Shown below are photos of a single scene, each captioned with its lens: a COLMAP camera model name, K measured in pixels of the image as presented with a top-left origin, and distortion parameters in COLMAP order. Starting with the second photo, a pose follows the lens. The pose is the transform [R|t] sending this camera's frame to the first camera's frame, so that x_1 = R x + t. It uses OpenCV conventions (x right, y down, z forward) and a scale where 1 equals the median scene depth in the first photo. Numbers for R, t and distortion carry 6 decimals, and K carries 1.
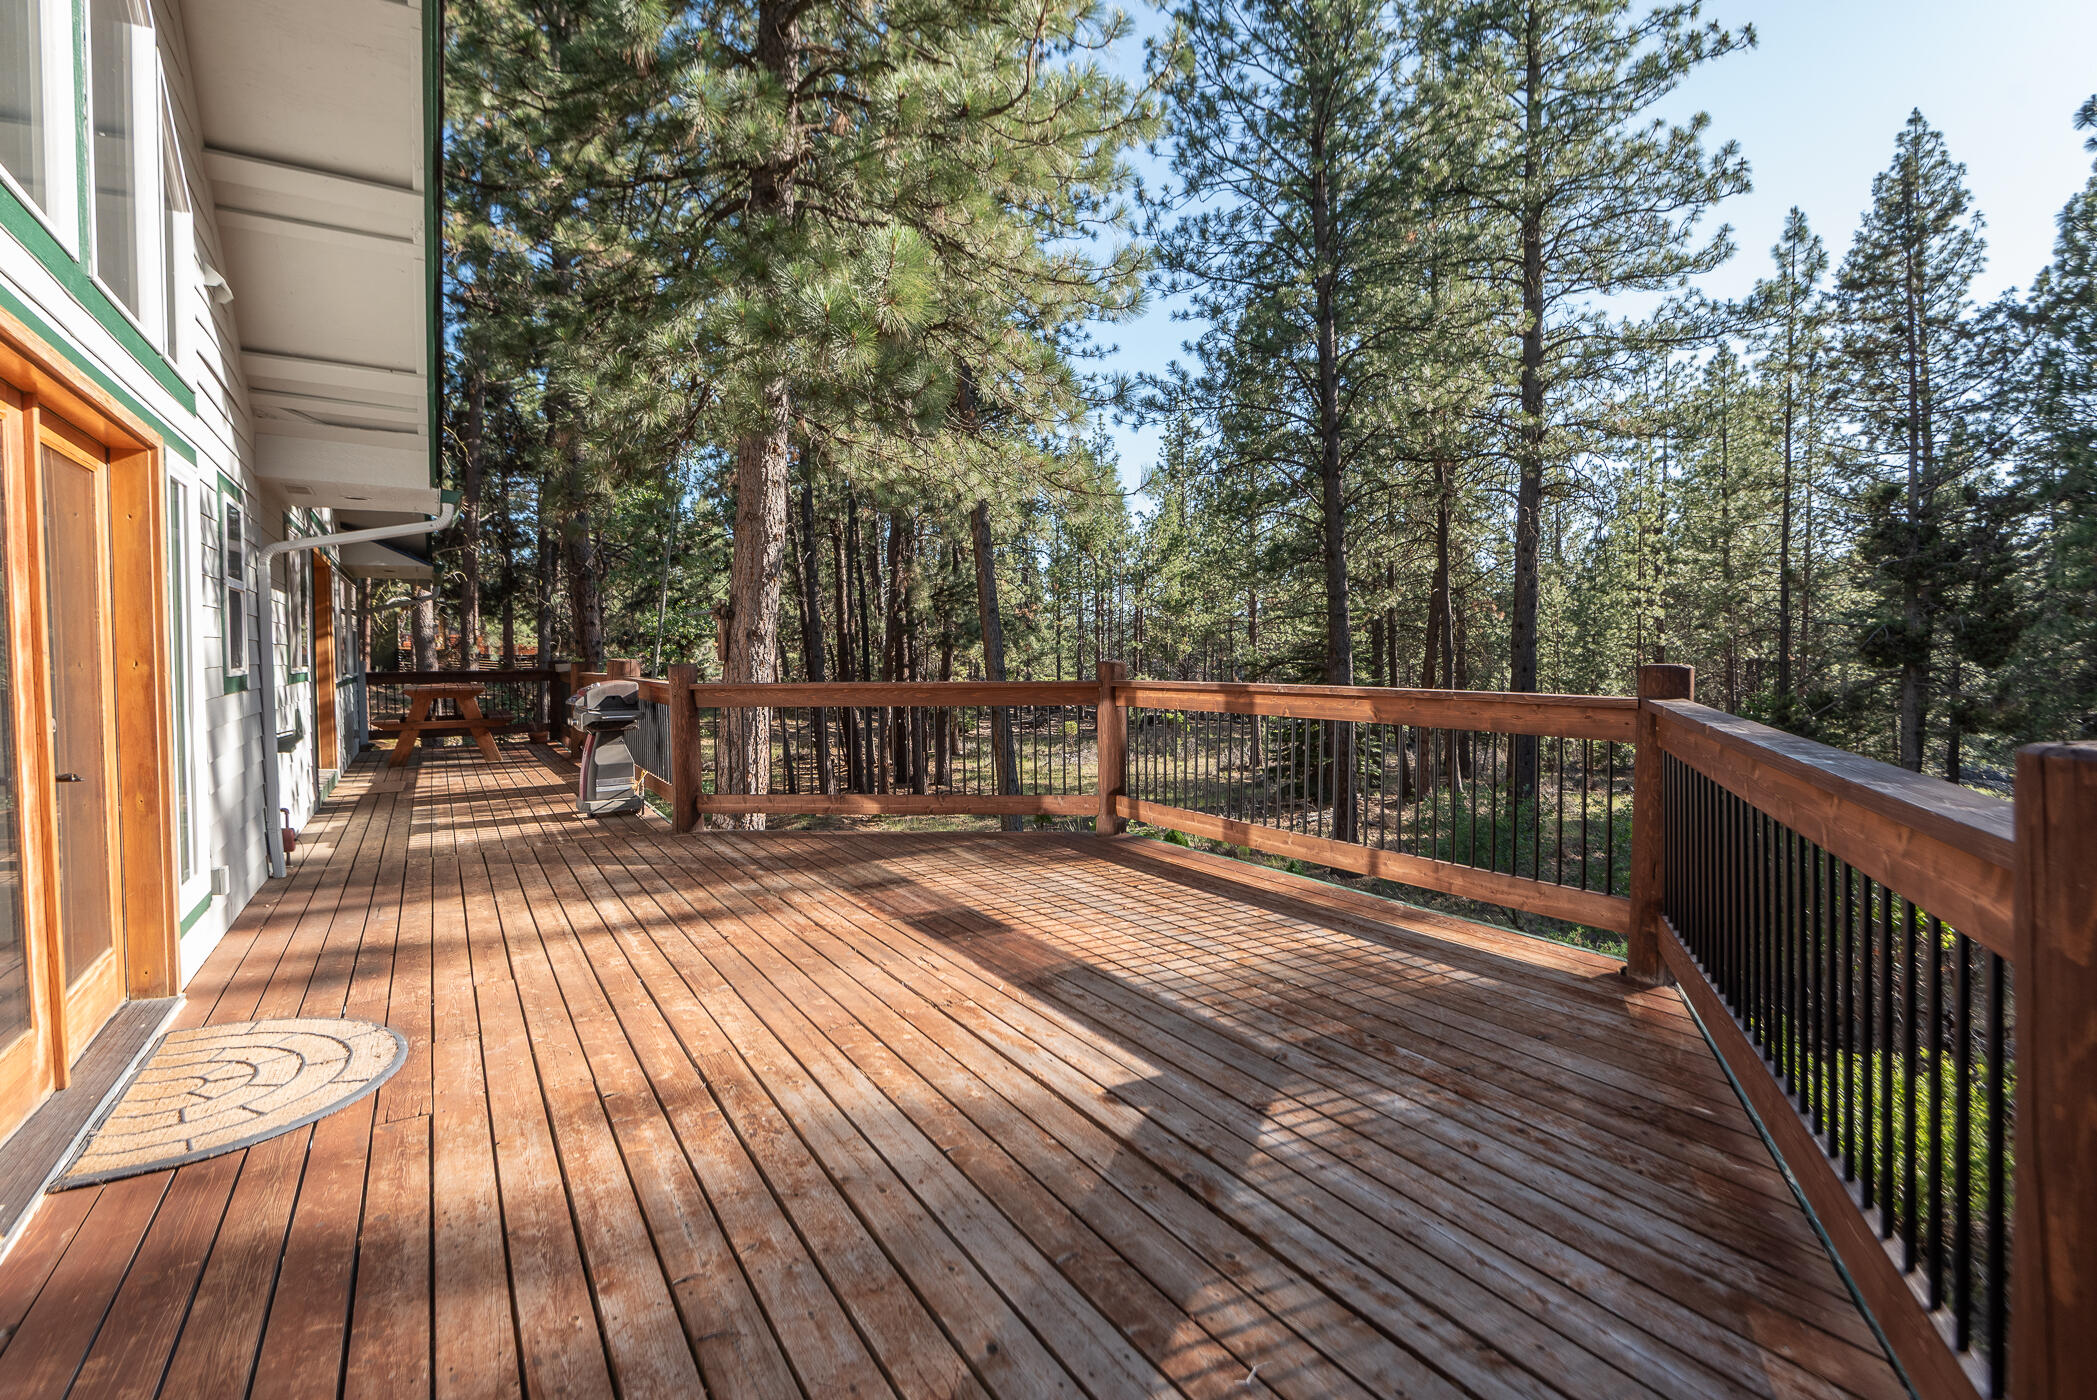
lens RADIAL K [[996.8, 0, 1045.9], [0, 996.8, 675.5], [0, 0, 1]] dist [0.000039, -0.000220]
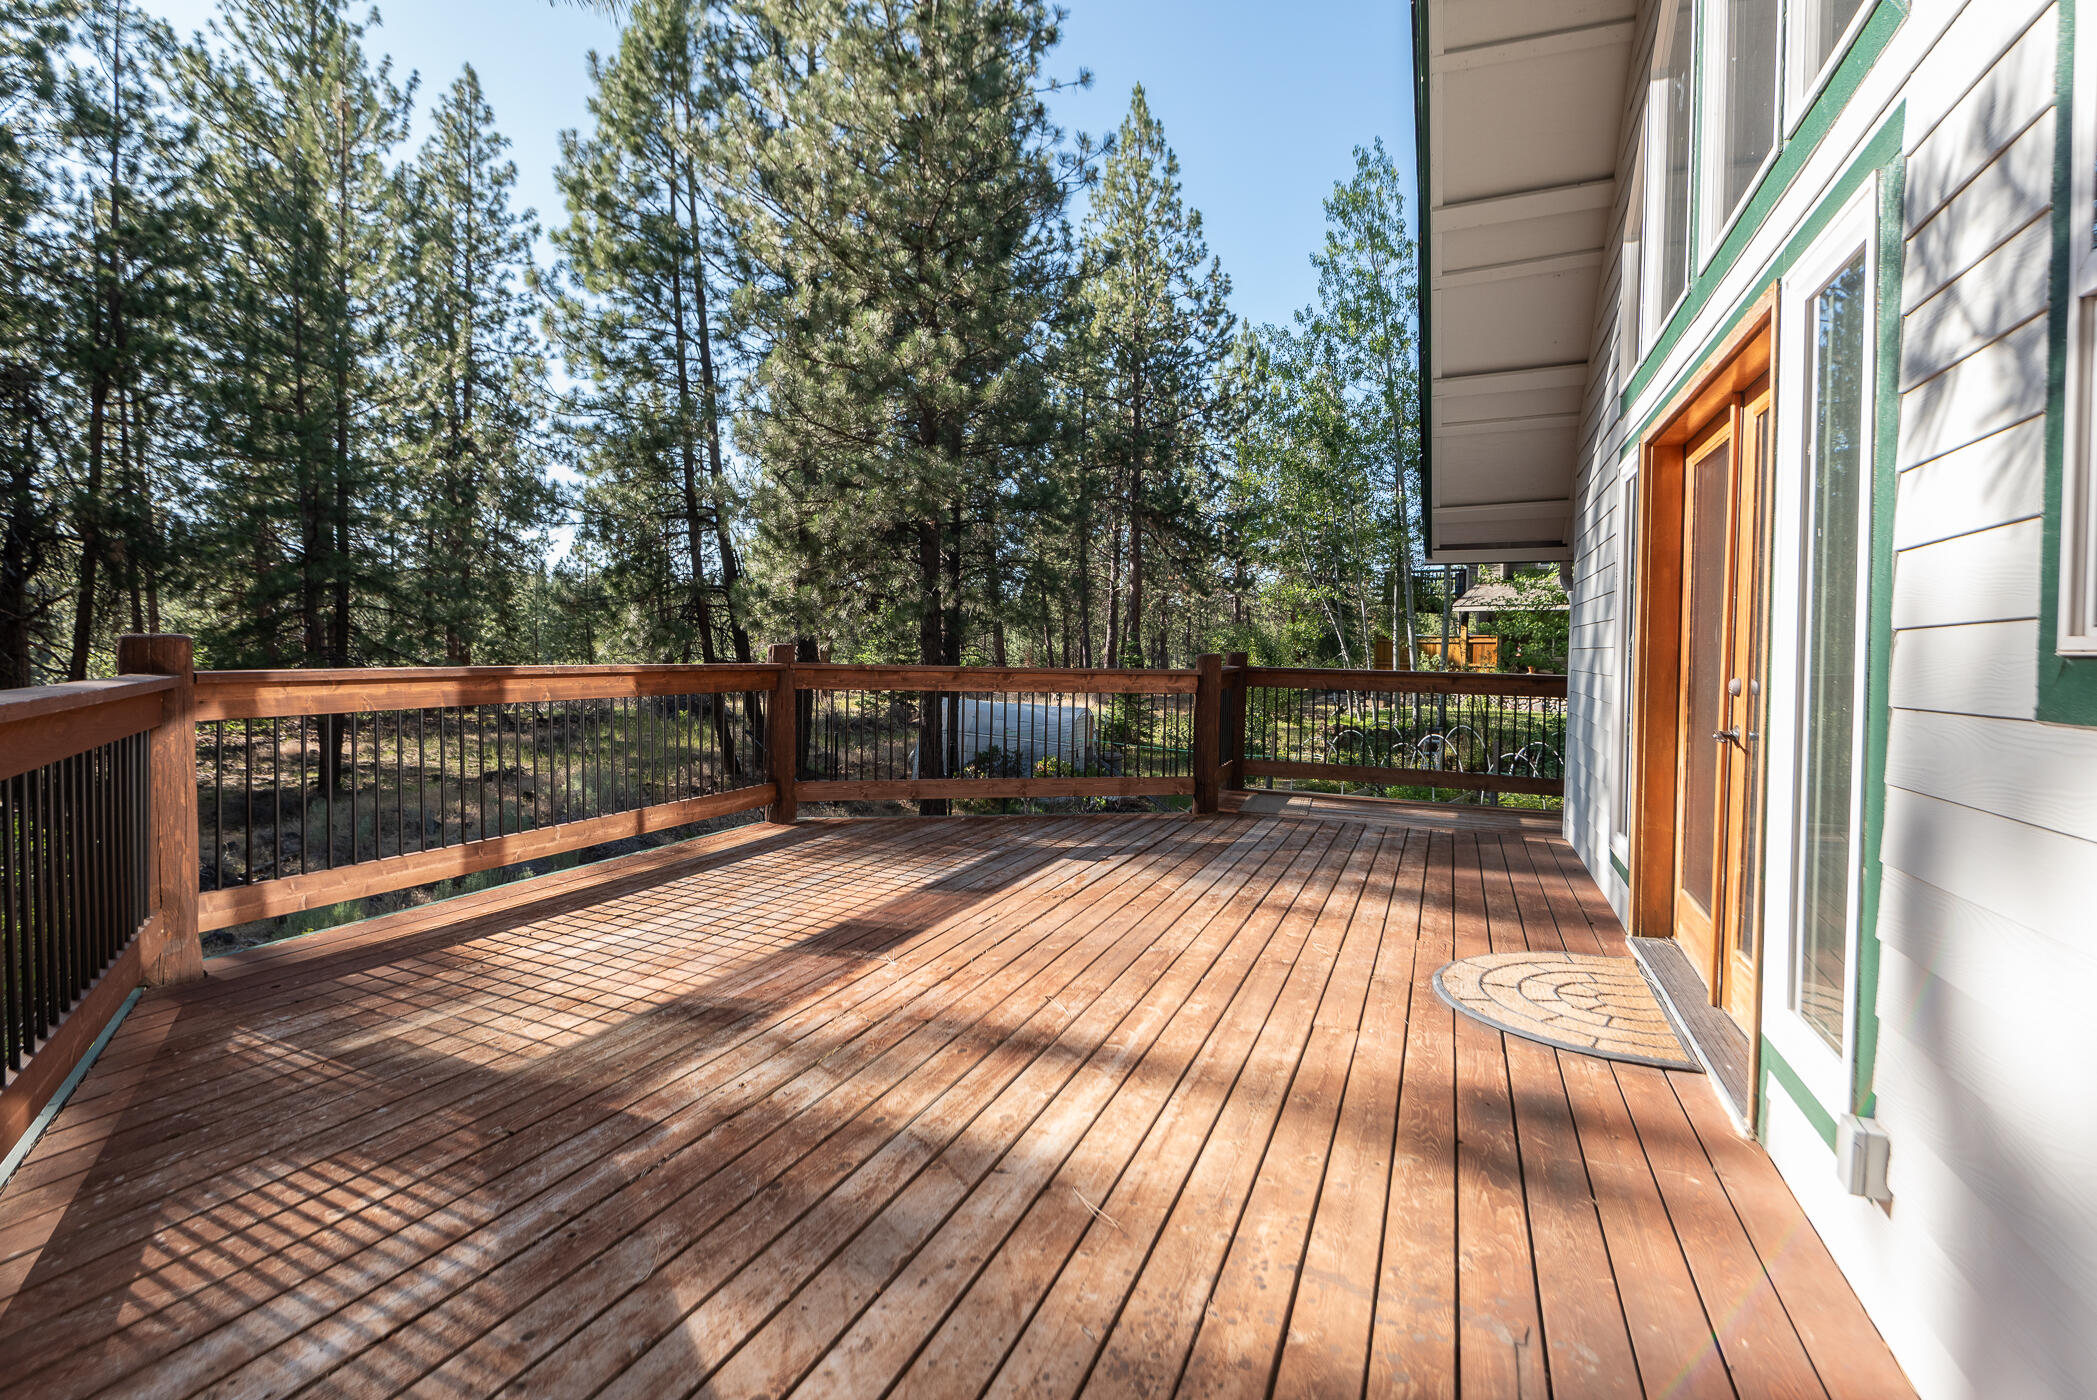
lens RADIAL K [[996.8, 0, 1045.9], [0, 996.8, 675.5], [0, 0, 1]] dist [0.000039, -0.000220]
pose [[-0.592806, -0.013820, 0.805227, -0.772896], [0.018391, 0.999360, 0.030692, -0.001194], [-0.805135, 0.033003, -0.592172, 1.208908]]
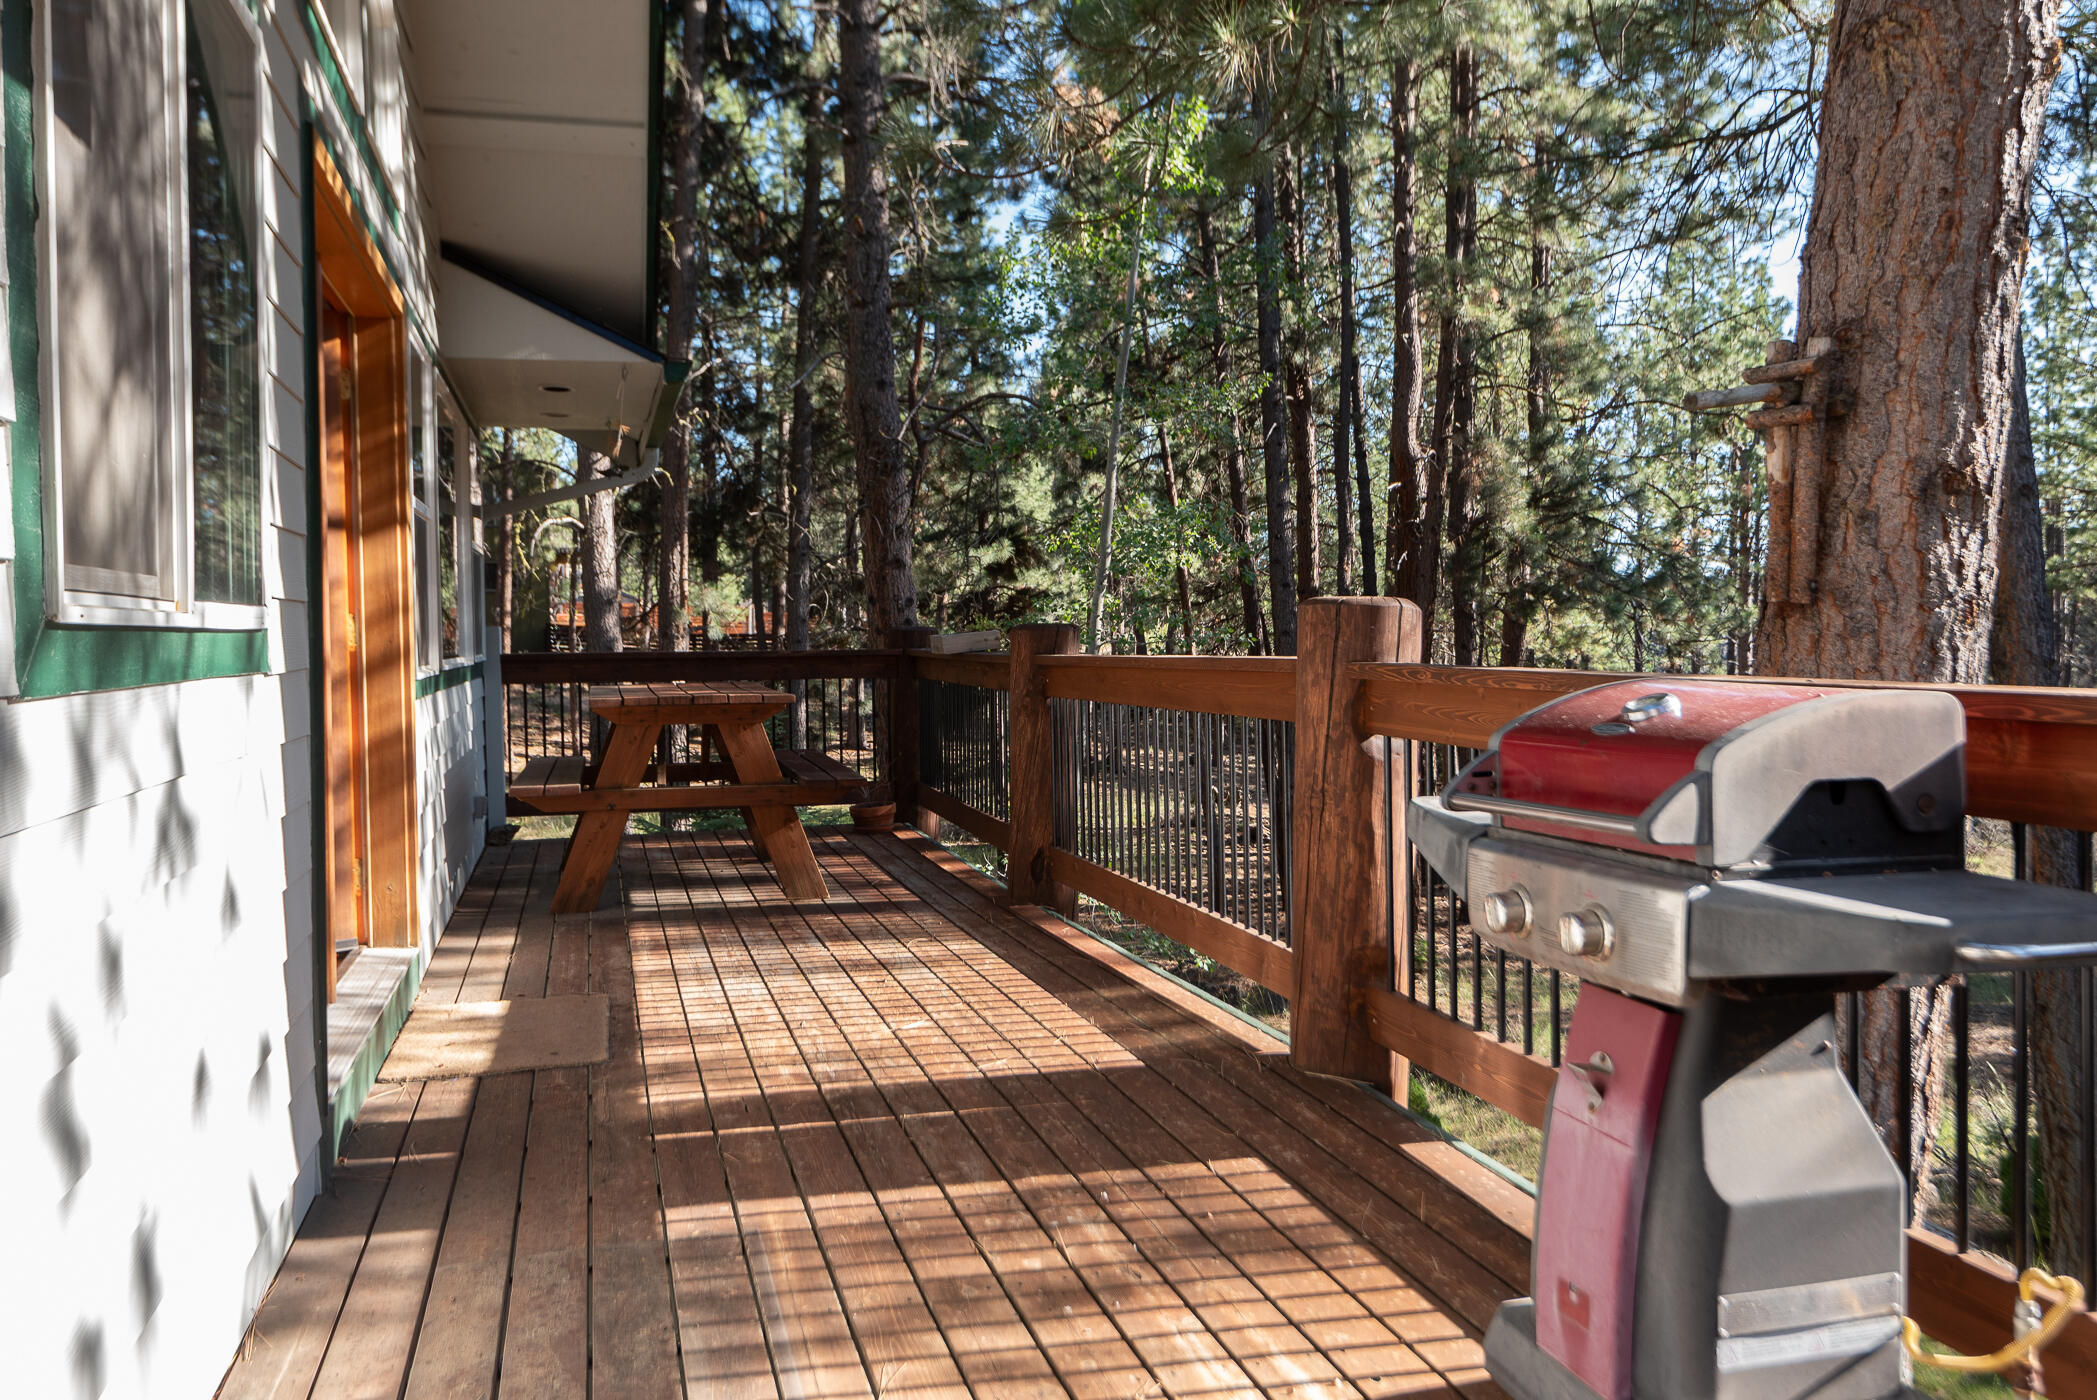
lens RADIAL K [[1762.9, 0, 1048.5], [0, 1762.9, 700.0], [0, 0, 1]] dist [-0.001783, -0.000842]
pose [[0.955349, 0.011463, -0.295256, -0.325939], [-0.006541, 0.999823, 0.017652, 0.002708], [0.295406, -0.014932, 0.955255, 0.483963]]
